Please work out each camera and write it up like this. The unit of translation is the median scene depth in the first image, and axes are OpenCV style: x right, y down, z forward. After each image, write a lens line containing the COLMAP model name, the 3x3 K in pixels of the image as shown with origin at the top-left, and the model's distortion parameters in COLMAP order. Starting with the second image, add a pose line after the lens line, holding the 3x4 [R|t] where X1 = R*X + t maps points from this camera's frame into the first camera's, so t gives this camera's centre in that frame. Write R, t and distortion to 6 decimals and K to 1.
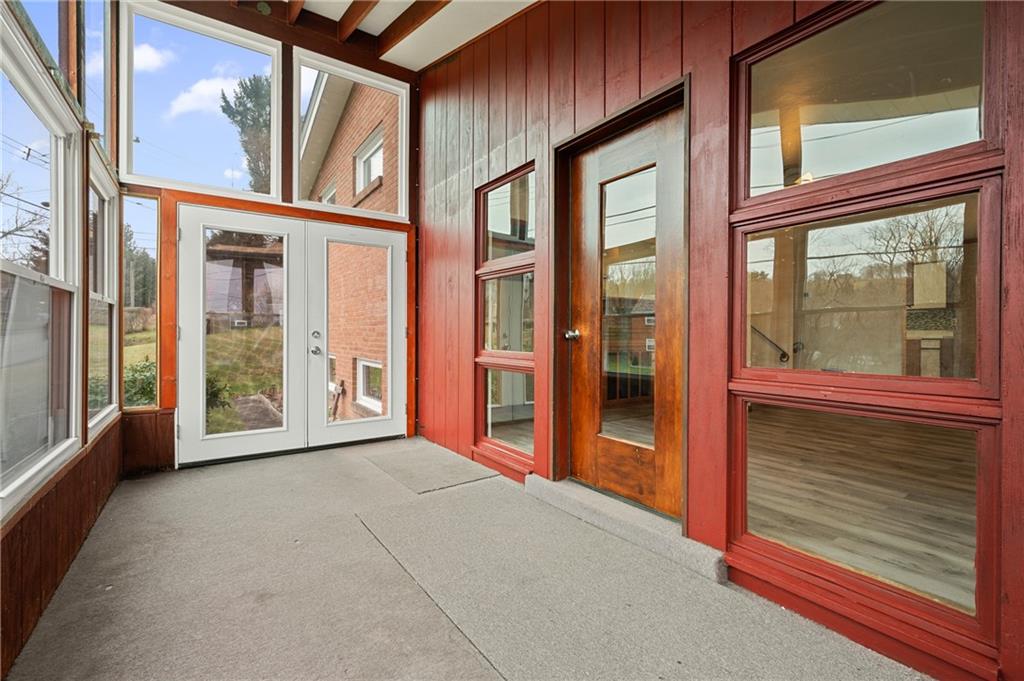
lens RADIAL K [[445.7, 0, 509.4], [0, 445.7, 332.5], [0, 0, 1]] dist [0.001202, 0.000006]
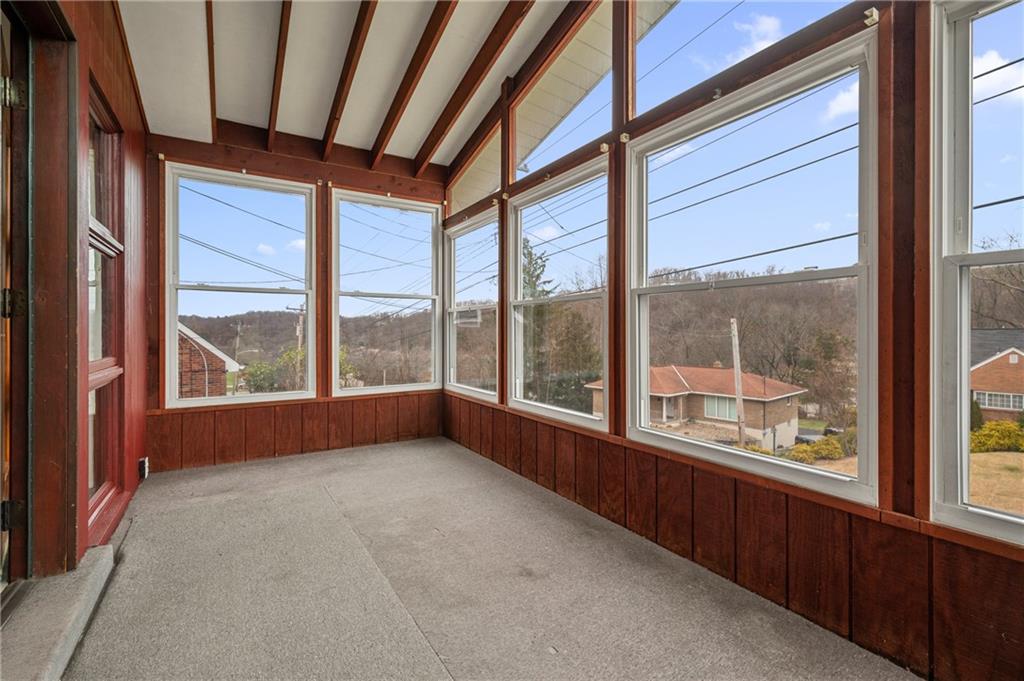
lens RADIAL K [[445.7, 0, 511.4], [0, 445.7, 337.0], [0, 0, 1]] dist [0.001202, 0.000006]
pose [[-0.999405, -0.004657, 0.034185, -0.552773], [-0.004199, 0.999901, 0.013456, -0.003042], [-0.034244, 0.013305, -0.999325, 2.114691]]
